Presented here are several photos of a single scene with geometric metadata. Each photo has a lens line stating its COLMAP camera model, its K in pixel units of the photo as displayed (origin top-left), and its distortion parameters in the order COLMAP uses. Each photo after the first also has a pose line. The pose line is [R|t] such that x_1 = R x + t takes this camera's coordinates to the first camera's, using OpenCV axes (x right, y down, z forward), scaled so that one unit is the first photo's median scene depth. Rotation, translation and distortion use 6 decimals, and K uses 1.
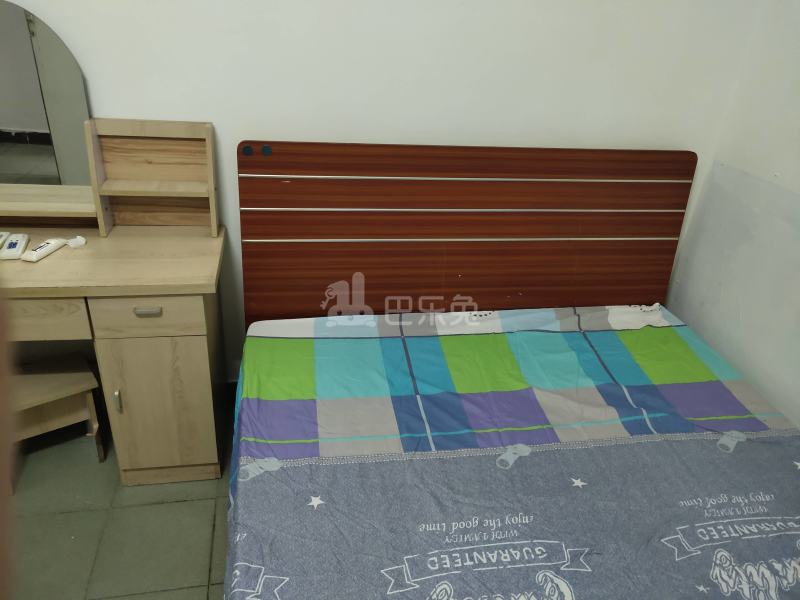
lens RADIAL K [[610.1, 0, 399.3], [0, 610.1, 297.2], [0, 0, 1]] dist [0.032154, -0.000726]
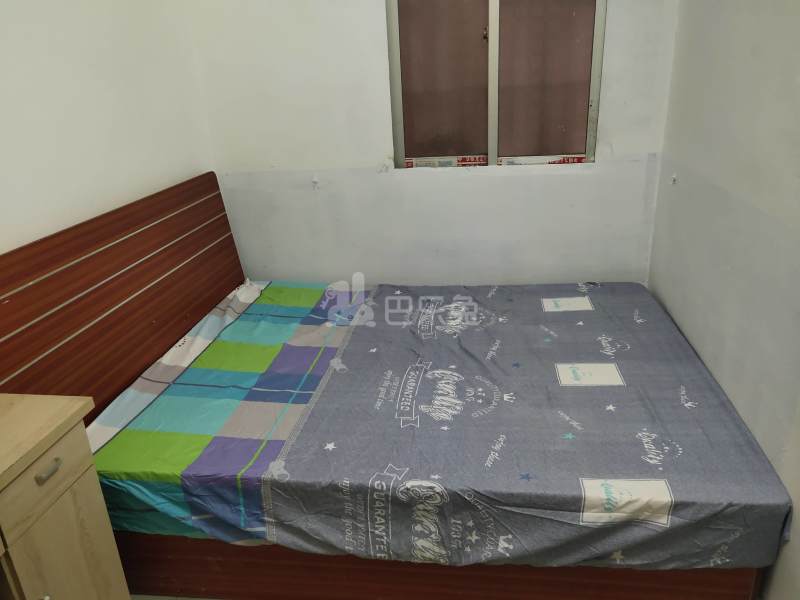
lens RADIAL K [[610.1, 0, 399.3], [0, 610.1, 297.2], [0, 0, 1]] dist [0.032154, -0.000726]
pose [[0.320888, -0.425952, 0.845929, -0.798395], [0.514957, 0.828072, 0.221620, -0.104511], [-0.794890, 0.364502, 0.485066, 0.111140]]
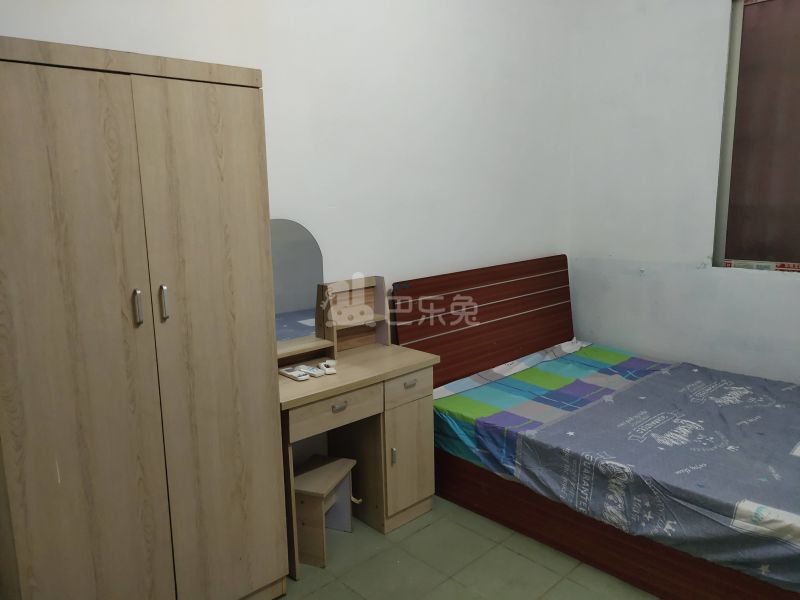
lens RADIAL K [[610.1, 0, 399.3], [0, 610.1, 297.2], [0, 0, 1]] dist [0.032154, -0.000726]
pose [[0.836136, -0.187246, 0.515572, -1.112896], [0.333437, 0.919837, -0.206688, 0.124604], [-0.435541, 0.344730, 0.831544, -0.356213]]
